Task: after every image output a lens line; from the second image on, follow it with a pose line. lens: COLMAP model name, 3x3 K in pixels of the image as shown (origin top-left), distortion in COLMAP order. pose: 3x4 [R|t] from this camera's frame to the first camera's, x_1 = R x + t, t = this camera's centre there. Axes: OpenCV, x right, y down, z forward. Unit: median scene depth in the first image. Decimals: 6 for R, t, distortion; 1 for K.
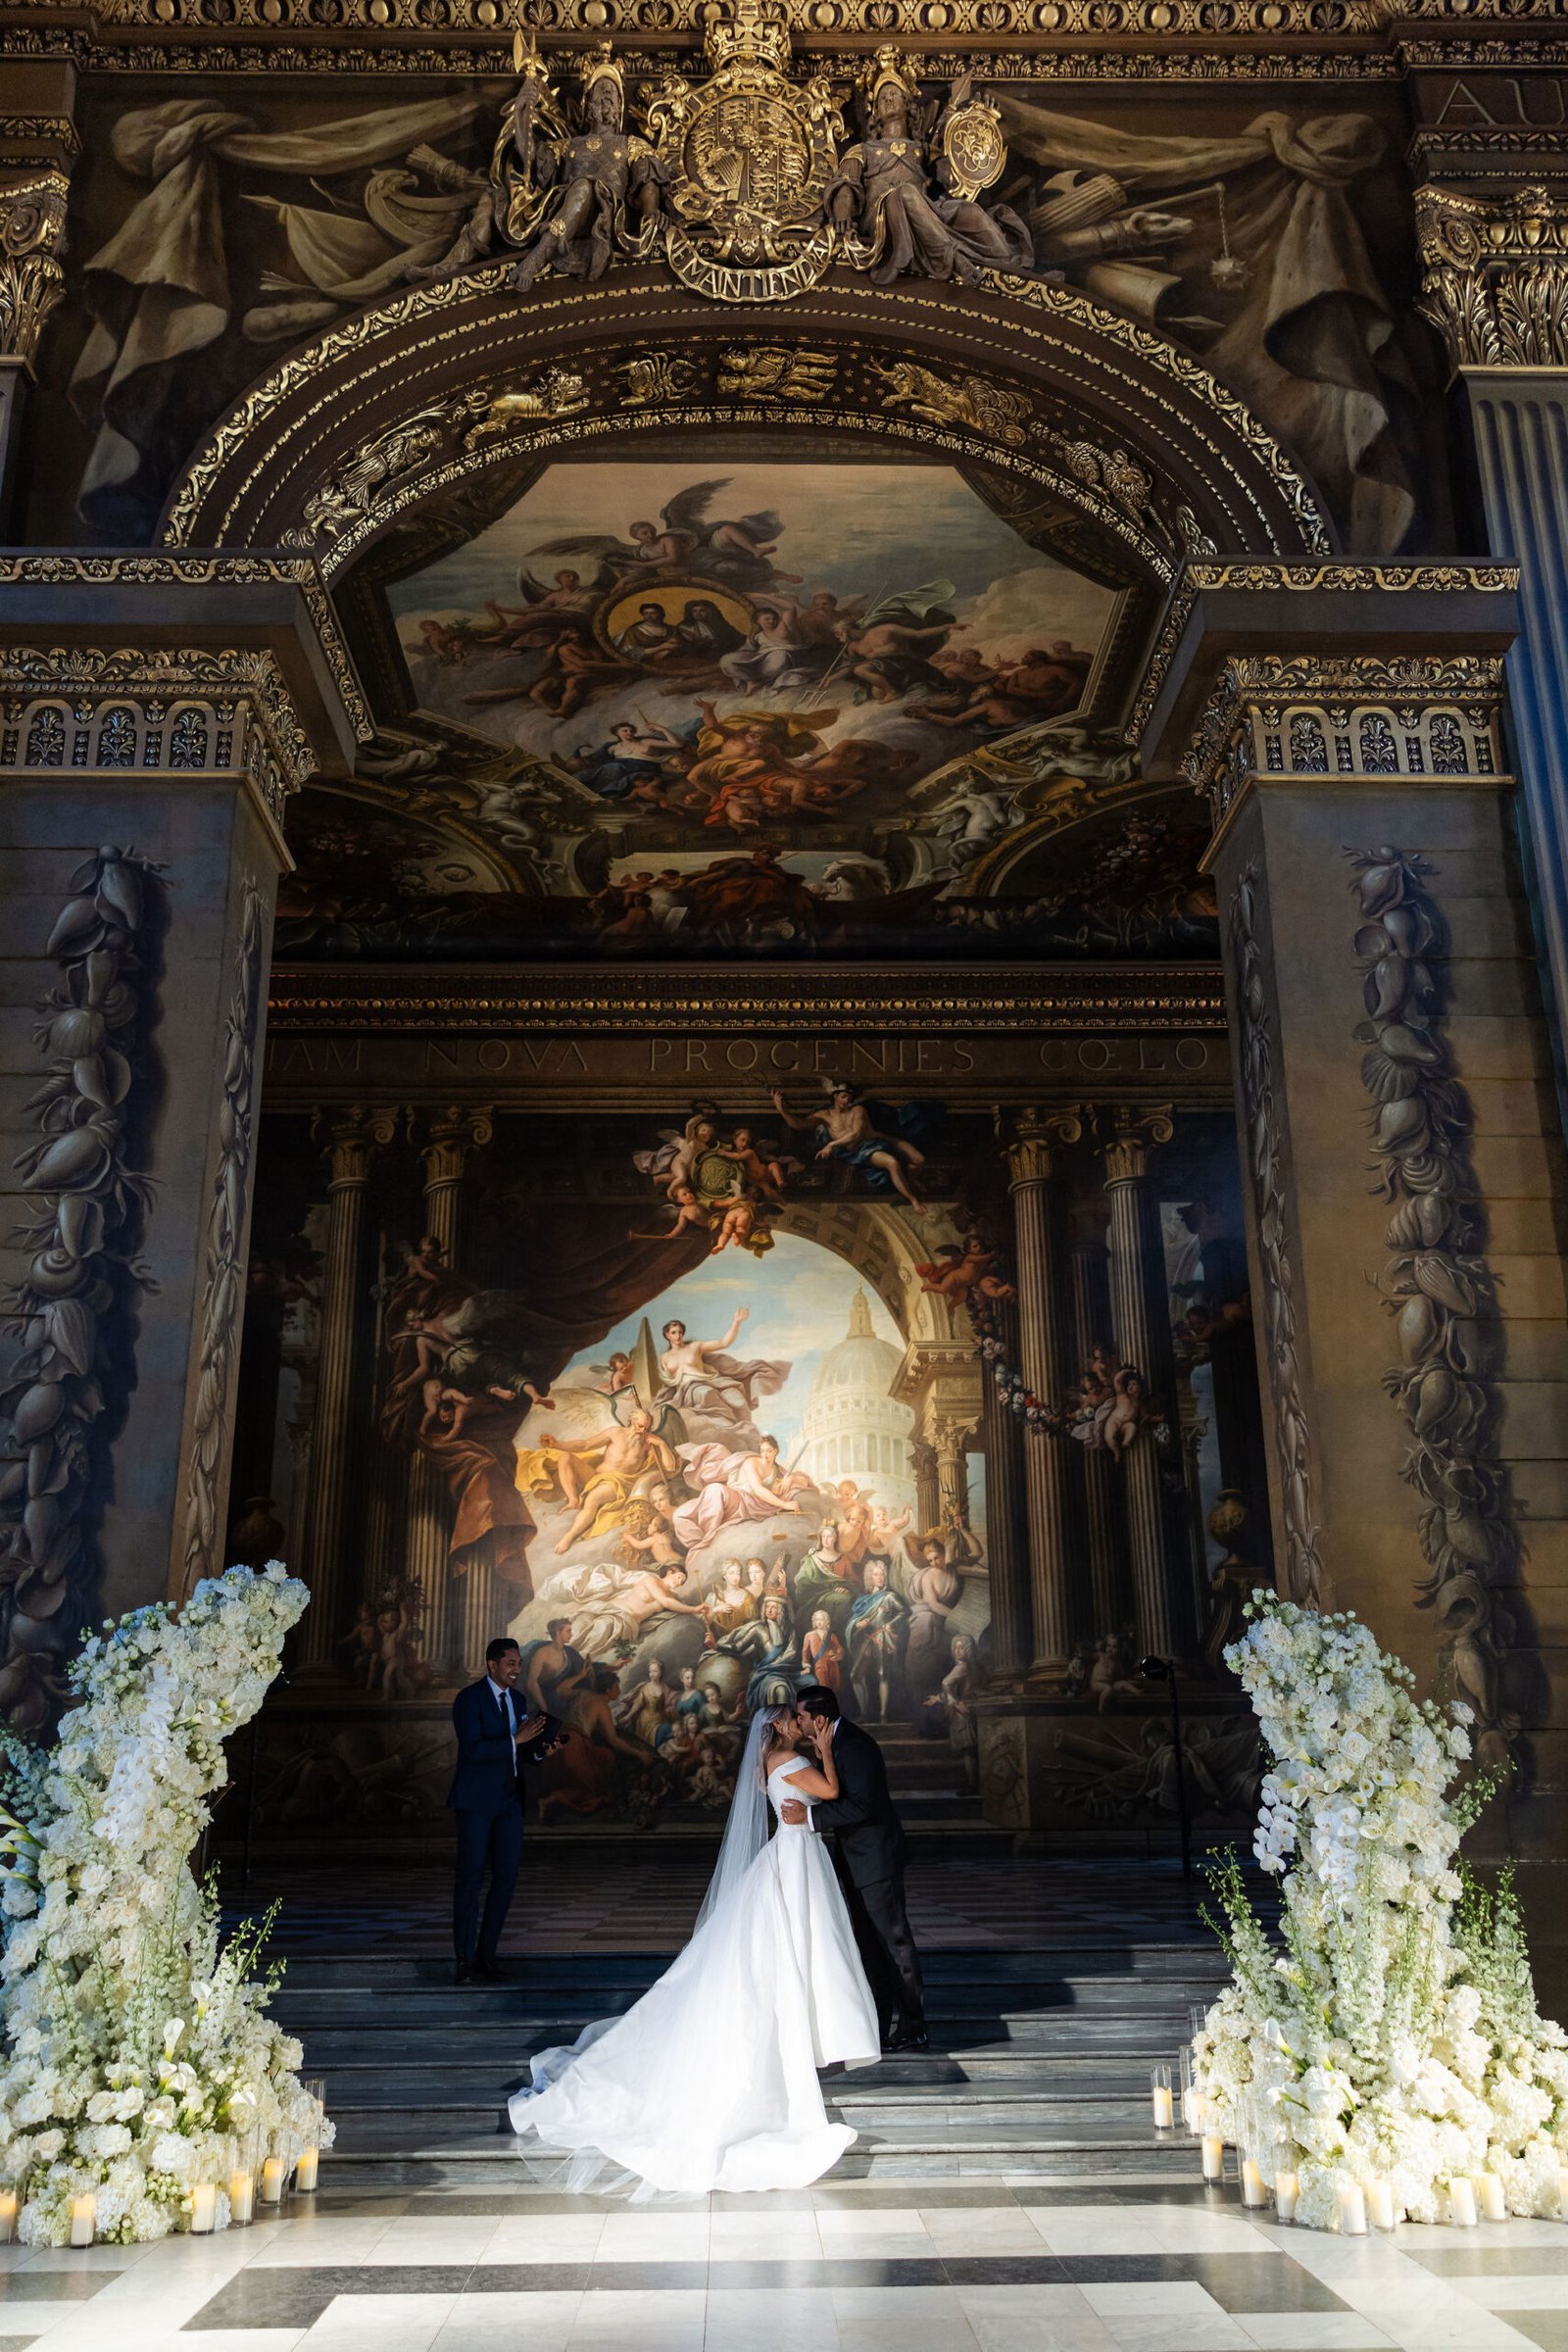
lens RADIAL K [[1864.5, 0, 776.3], [0, 1864.5, 1191.7], [0, 0, 1]] dist [0.017777, -0.051226]
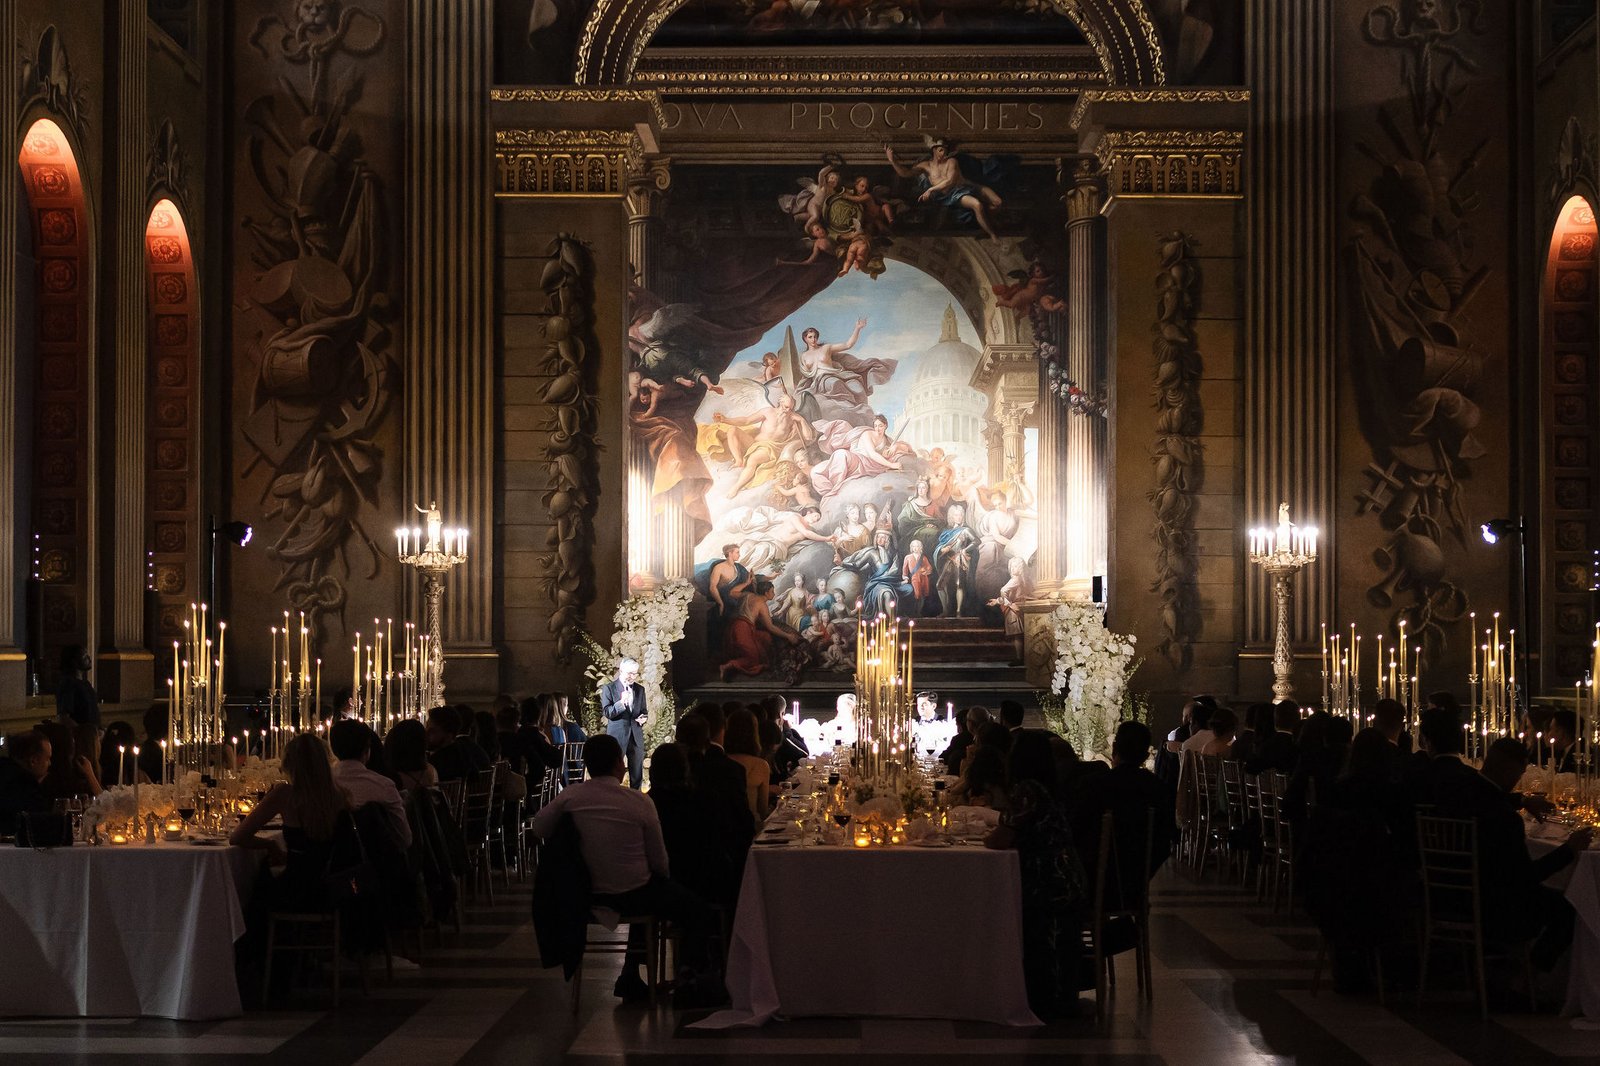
lens RADIAL K [[2496.4, 0, 812.0], [0, 2496.4, 631.0], [0, 0, 1]] dist [-0.000010, 0.000000]
pose [[0.999367, 0.009800, -0.034207, 0.010668], [0.000751, 0.955302, 0.295631, -0.273488], [0.035575, -0.295469, 0.954690, -0.841117]]
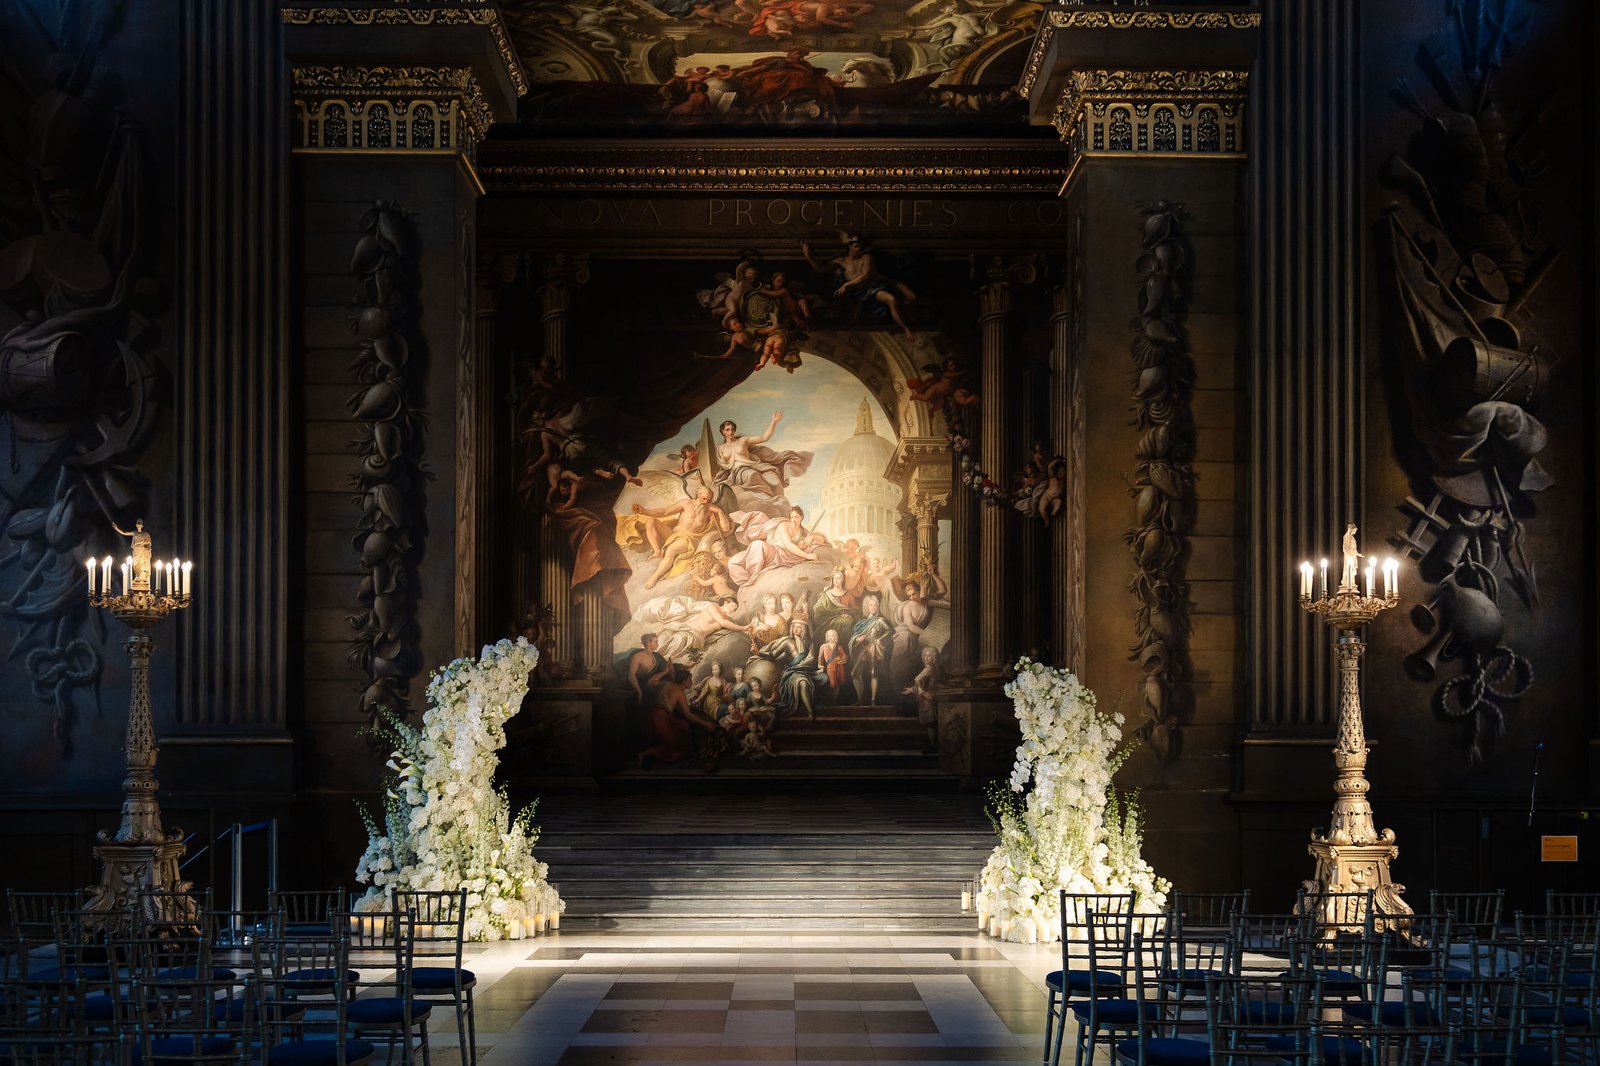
lens RADIAL K [[1662.1, 0, 788.7], [0, 1662.1, 741.8], [0, 0, 1]] dist [-0.006690, 0.000000]
pose [[0.999769, 0.010426, -0.018800, 0.016114], [-0.004241, 0.952983, 0.302995, -0.081600], [0.021075, -0.302845, 0.952807, -0.247217]]
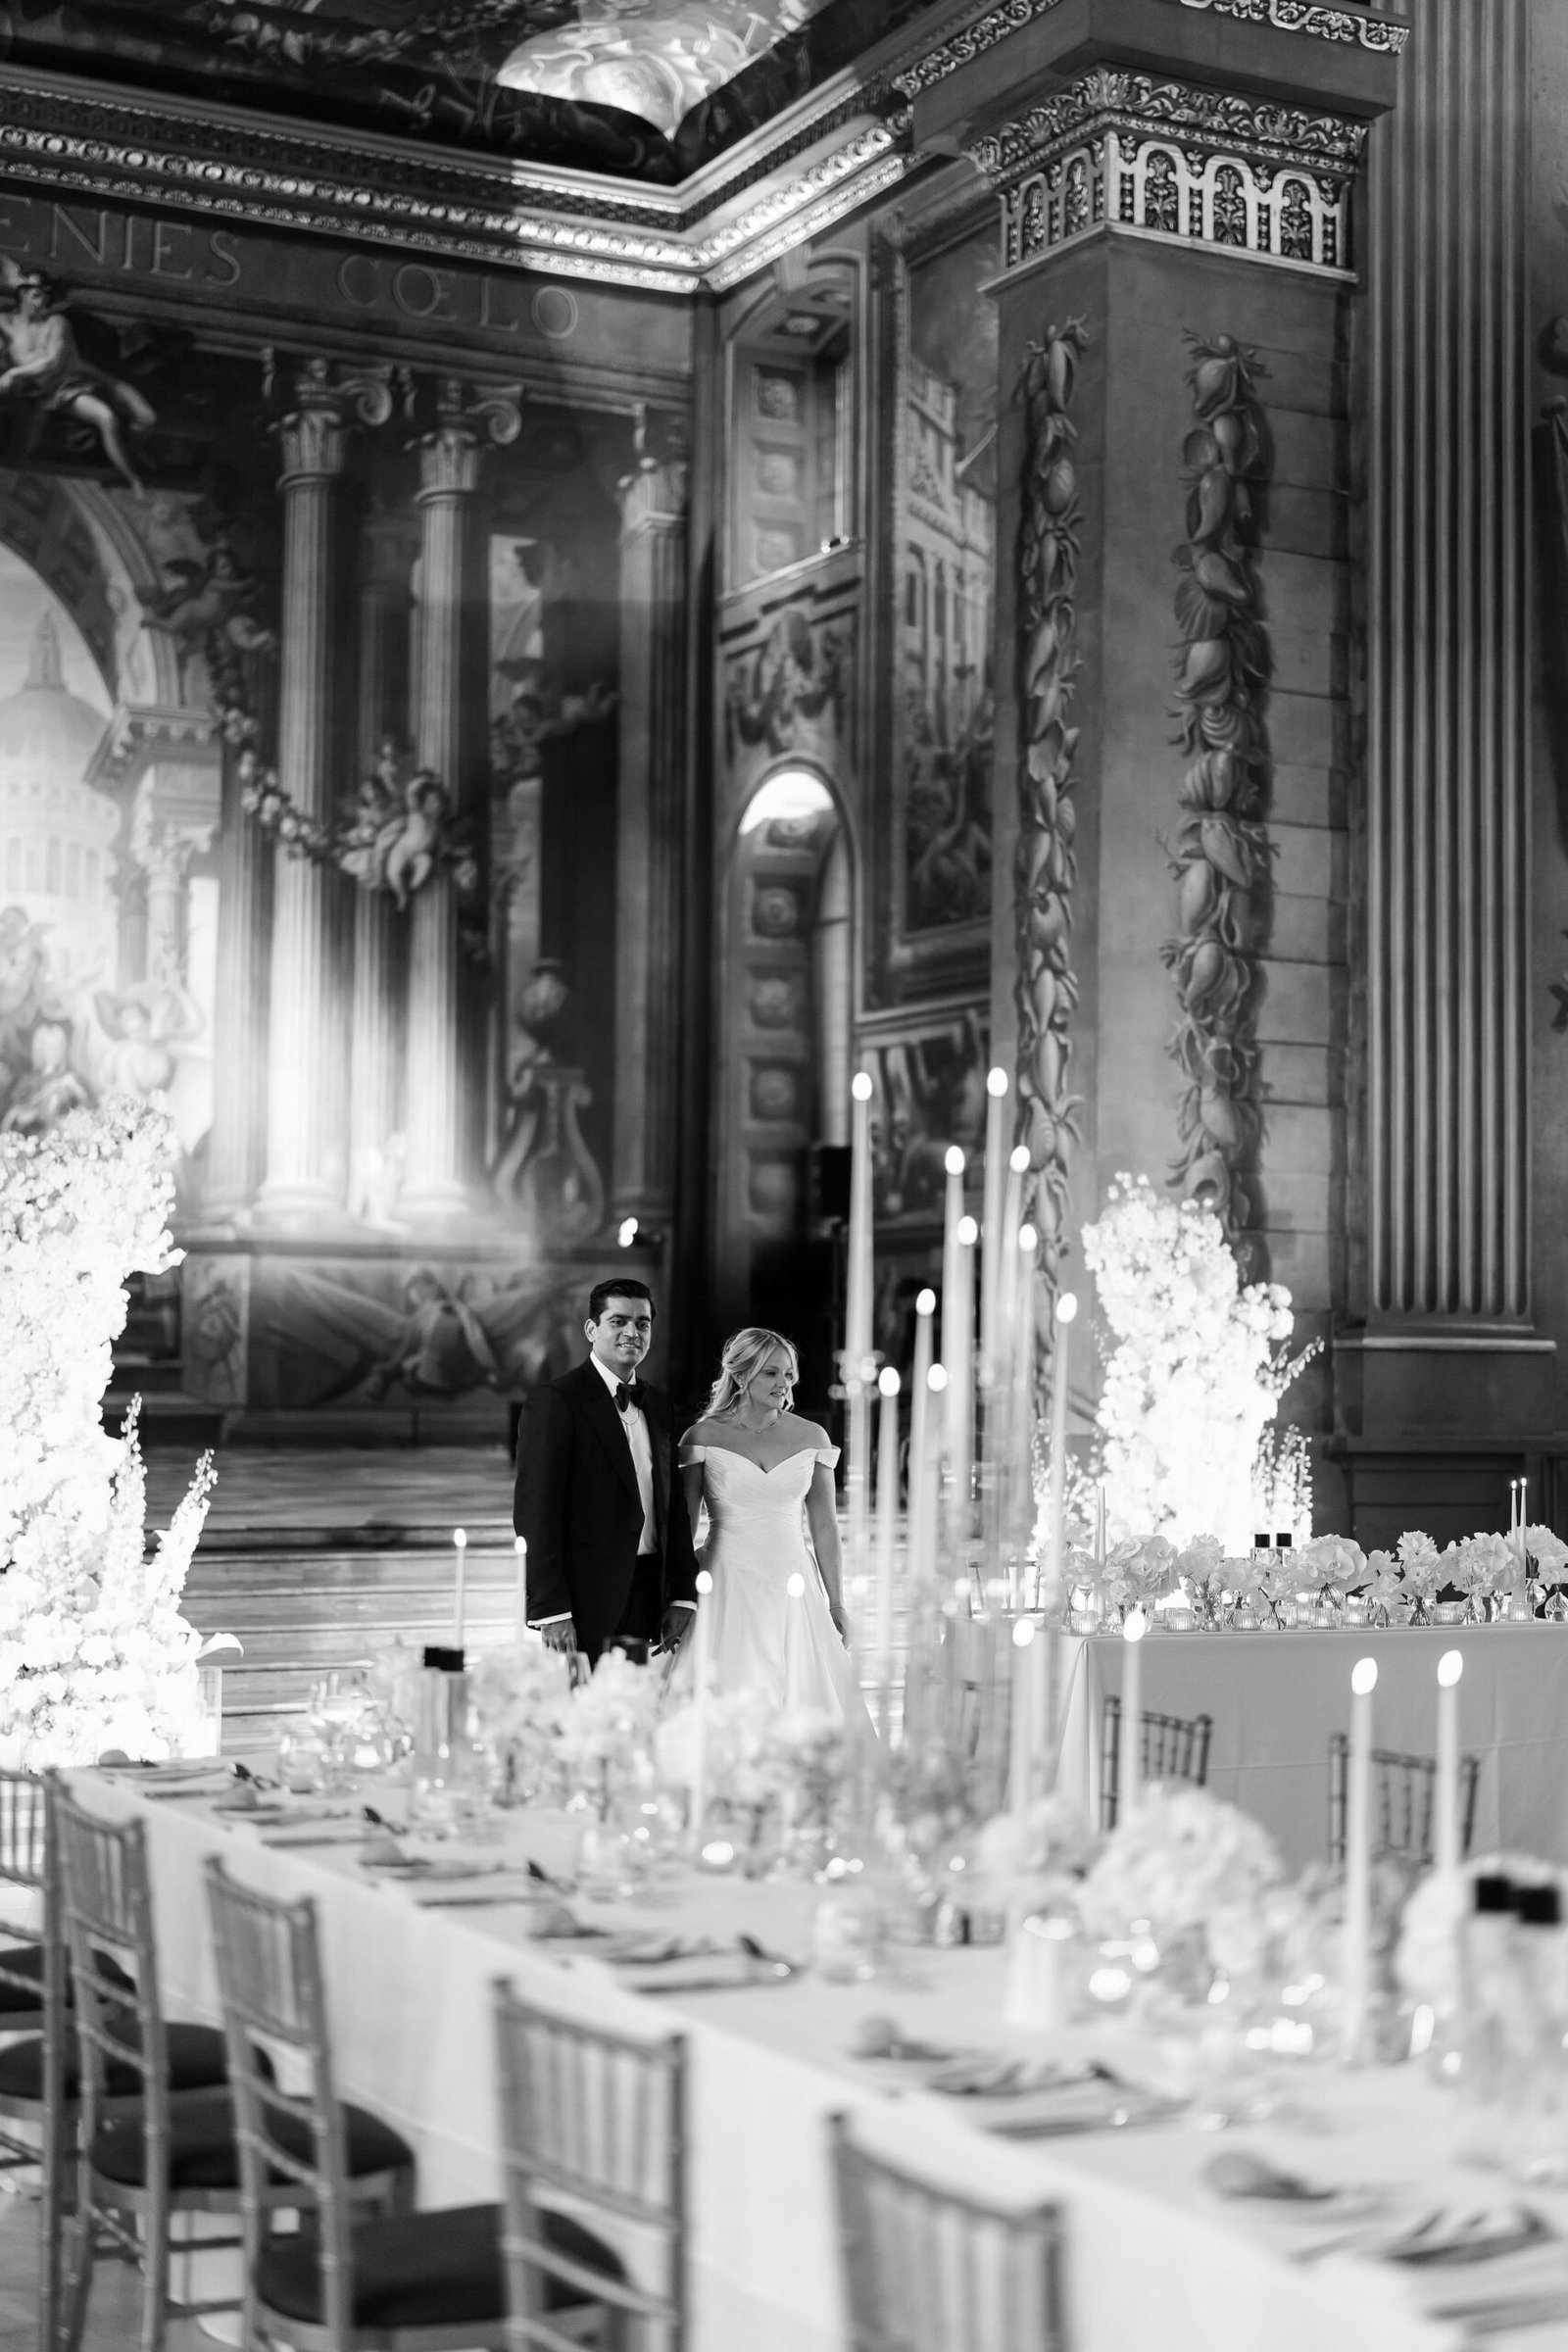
lens RADIAL K [[3385.4, 0, 711.4], [0, 3385.4, 1182.9], [0, 0, 1]] dist [0.001087, 0.000000]
pose [[0.903221, 0.043981, 0.426916, -0.259024], [-0.150952, 0.963731, 0.220083, -0.054459], [-0.401753, -0.263228, 0.877101, -0.186857]]
